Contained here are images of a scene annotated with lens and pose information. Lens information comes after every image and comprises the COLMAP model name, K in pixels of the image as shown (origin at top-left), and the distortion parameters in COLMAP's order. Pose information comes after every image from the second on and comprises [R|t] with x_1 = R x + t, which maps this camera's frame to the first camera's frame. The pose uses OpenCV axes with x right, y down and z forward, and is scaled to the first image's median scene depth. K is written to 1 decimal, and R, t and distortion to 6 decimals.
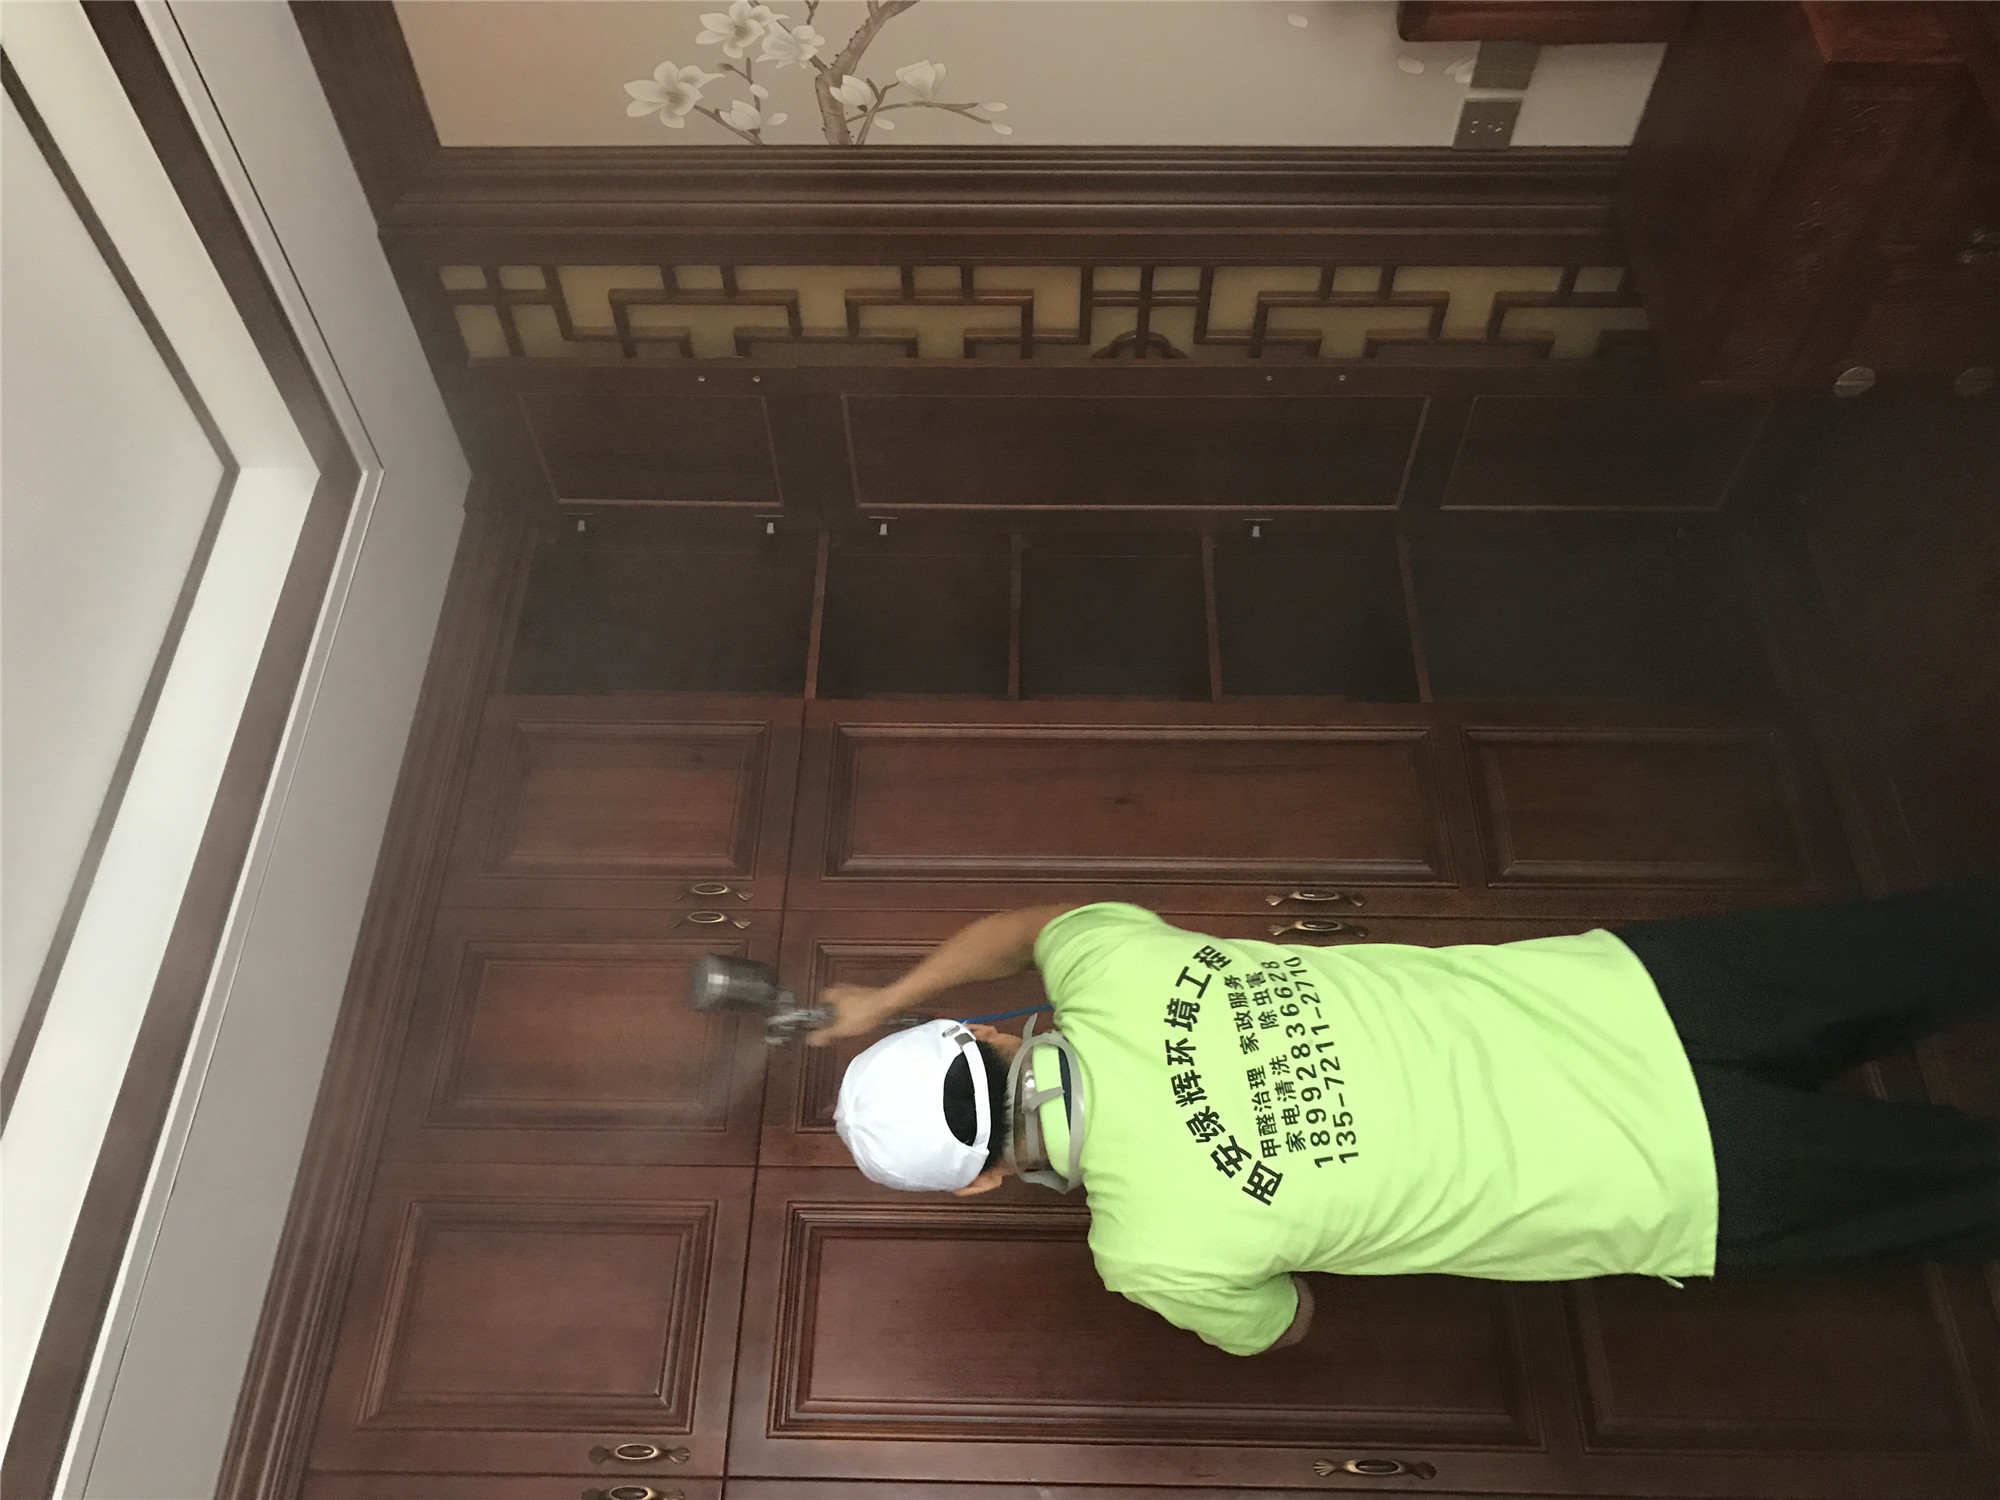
lens RADIAL K [[1657.9, 0, 1000.0], [0, 1657.9, 750.0], [0, 0, 1]] dist [0.016128, -0.011320]
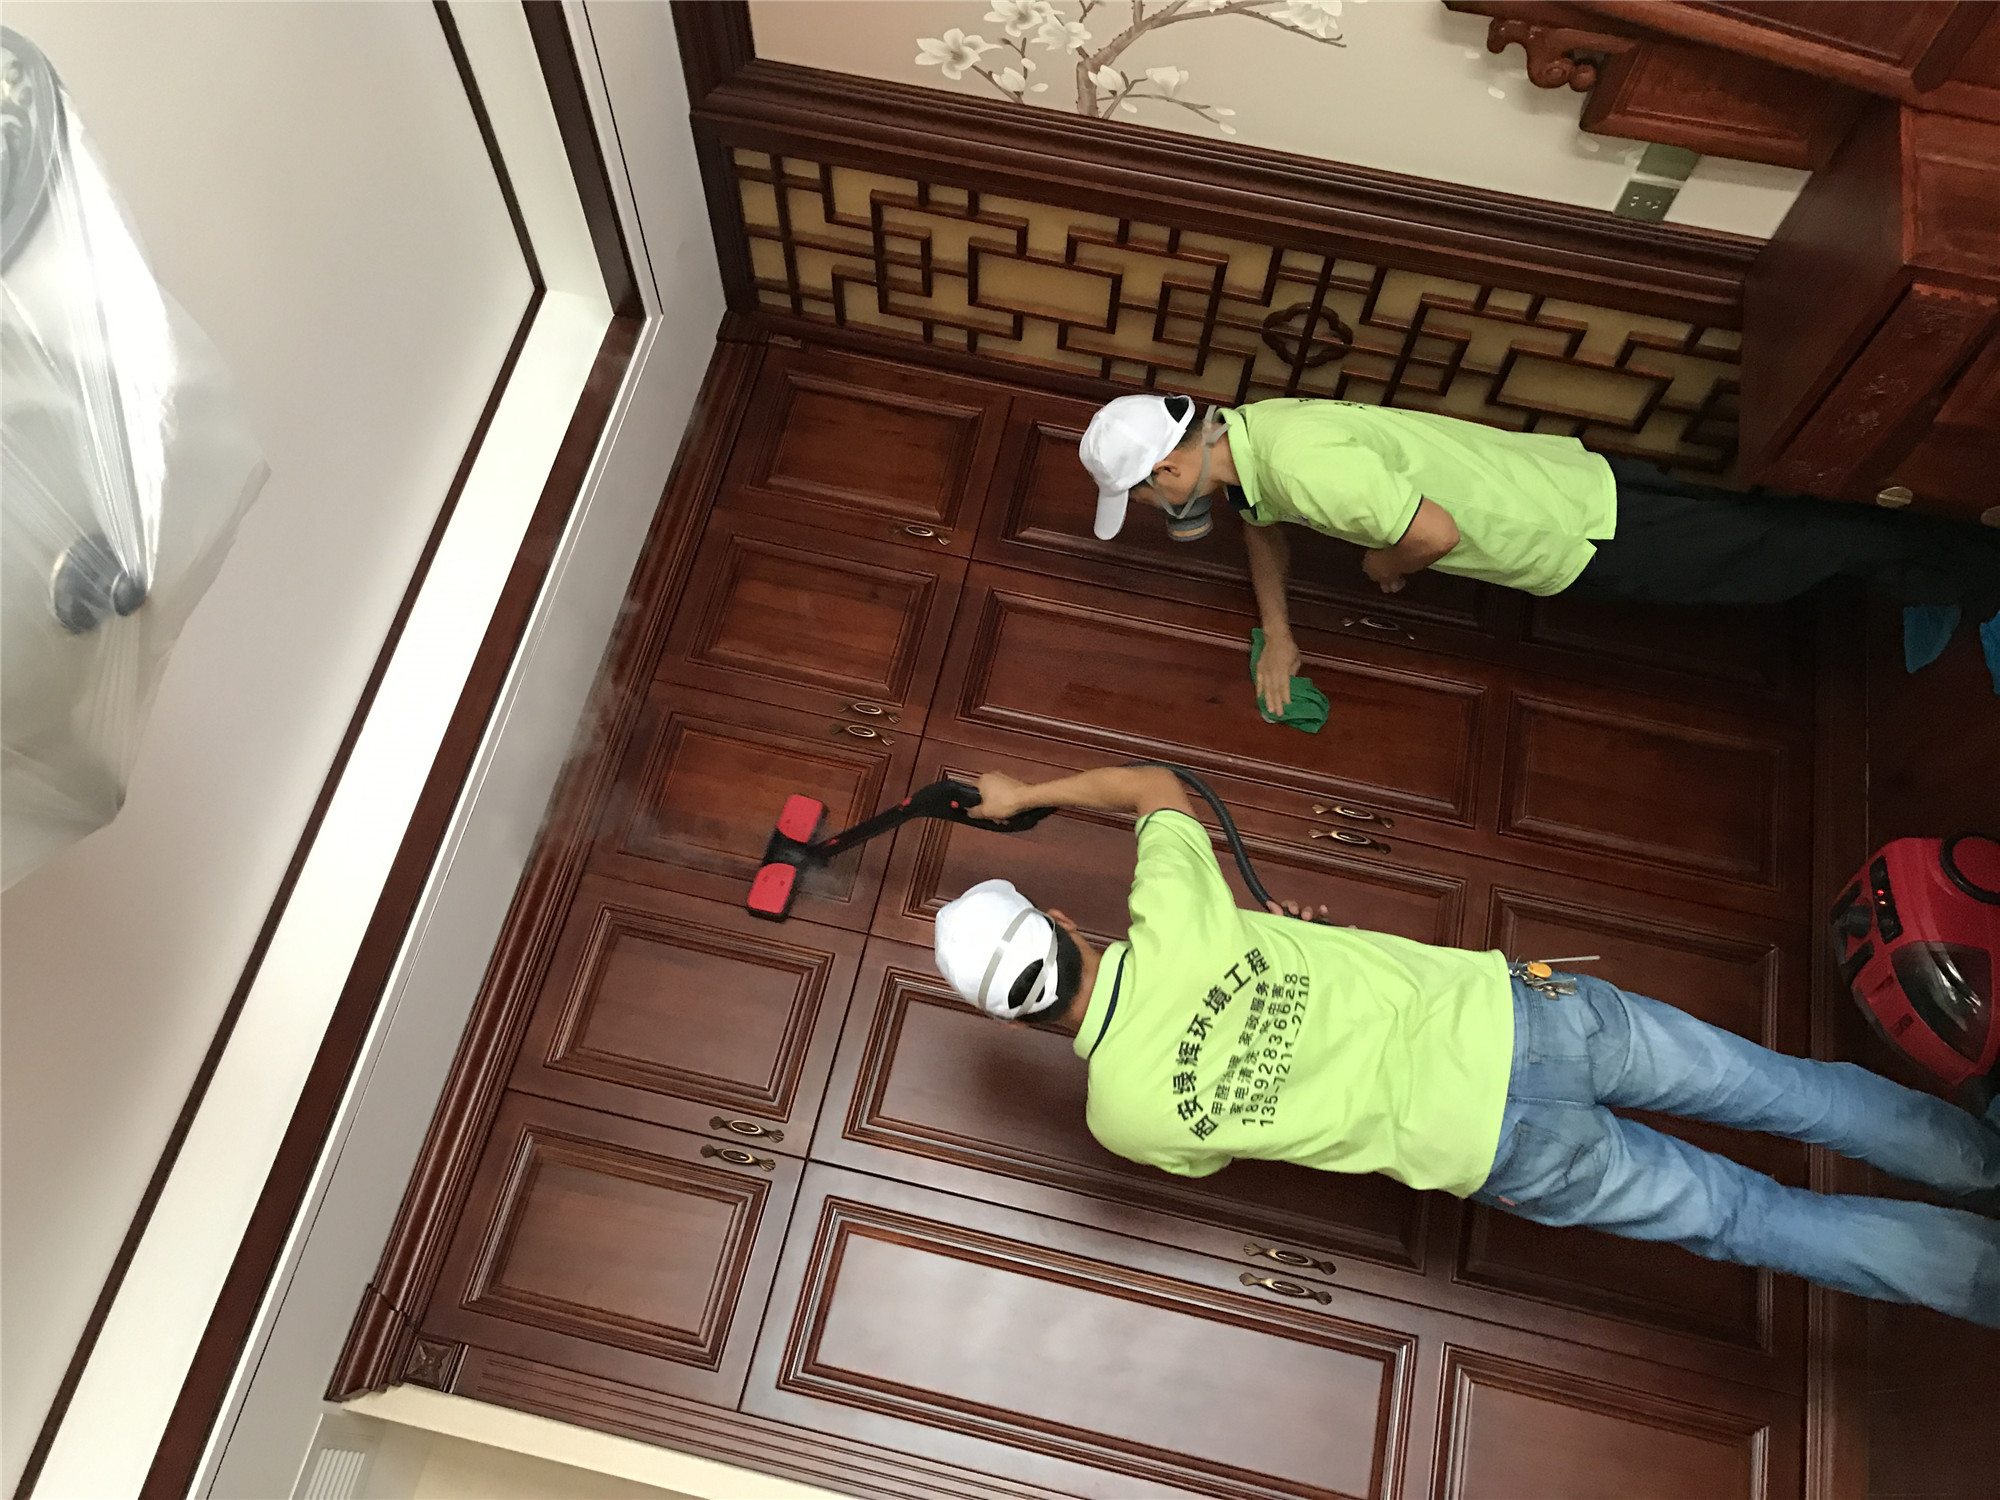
lens RADIAL K [[1657.9, 0, 1000.0], [0, 1657.9, 750.0], [0, 0, 1]] dist [0.016128, -0.011320]
pose [[0.978552, 0.197747, -0.057718, -0.001594], [-0.186046, 0.968670, 0.164514, -0.113581], [0.088442, -0.150247, 0.984685, -0.219869]]
